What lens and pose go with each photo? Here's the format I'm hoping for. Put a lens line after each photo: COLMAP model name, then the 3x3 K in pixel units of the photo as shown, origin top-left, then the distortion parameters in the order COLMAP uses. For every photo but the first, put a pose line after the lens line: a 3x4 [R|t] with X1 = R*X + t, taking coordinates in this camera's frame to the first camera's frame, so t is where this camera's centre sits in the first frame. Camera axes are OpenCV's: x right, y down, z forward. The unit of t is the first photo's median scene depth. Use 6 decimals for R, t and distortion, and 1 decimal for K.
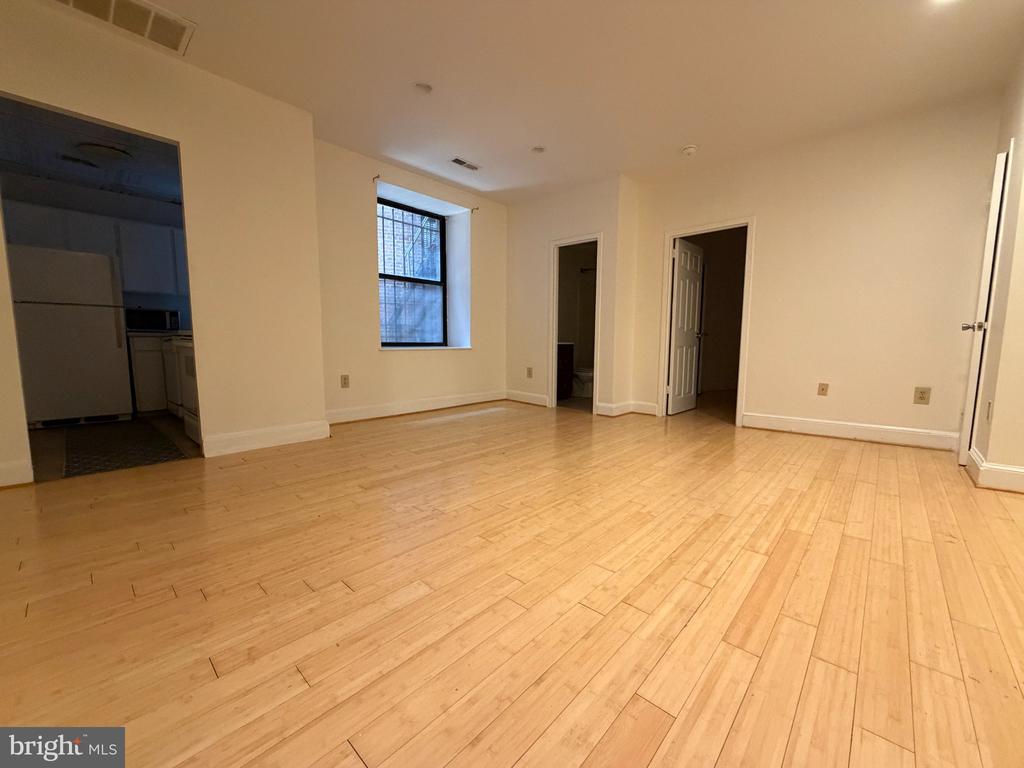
lens RADIAL K [[408.3, 0, 508.4], [0, 408.3, 383.9], [0, 0, 1]] dist [0.000147, -0.000026]
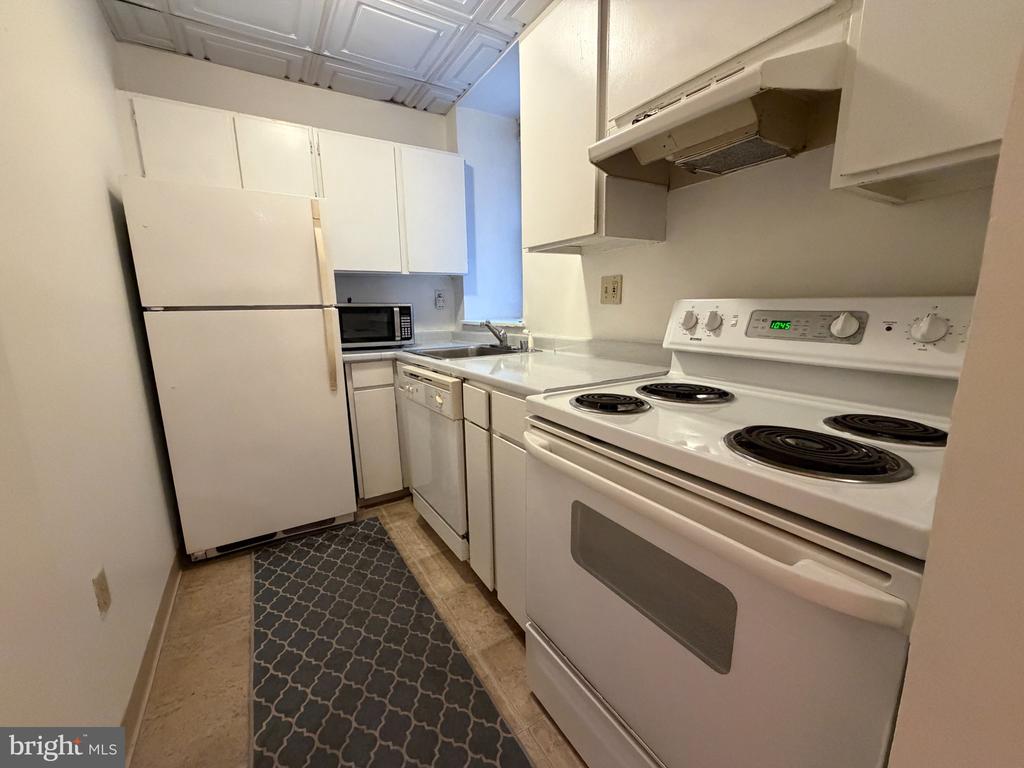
lens RADIAL K [[408.3, 0, 508.4], [0, 408.3, 383.9], [0, 0, 1]] dist [0.000147, -0.000026]
pose [[0.961581, 0.031054, -0.272761, -0.292816], [-0.007688, 0.996238, 0.086320, -0.065908], [0.274415, -0.080906, 0.958202, 0.278956]]
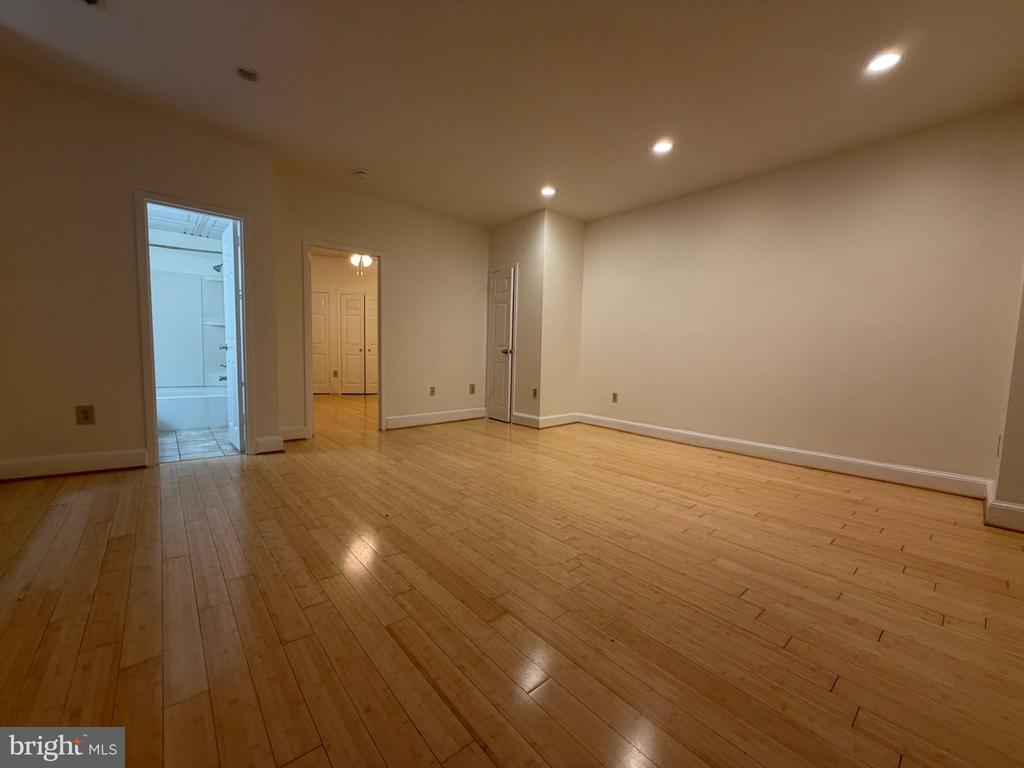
lens RADIAL K [[408.3, 0, 508.4], [0, 408.3, 383.9], [0, 0, 1]] dist [0.000147, -0.000026]
pose [[0.117339, -0.080314, 0.989839, -1.281008], [0.080153, 0.994239, 0.071169, -0.194197], [-0.989852, 0.070988, 0.123100, 1.196350]]
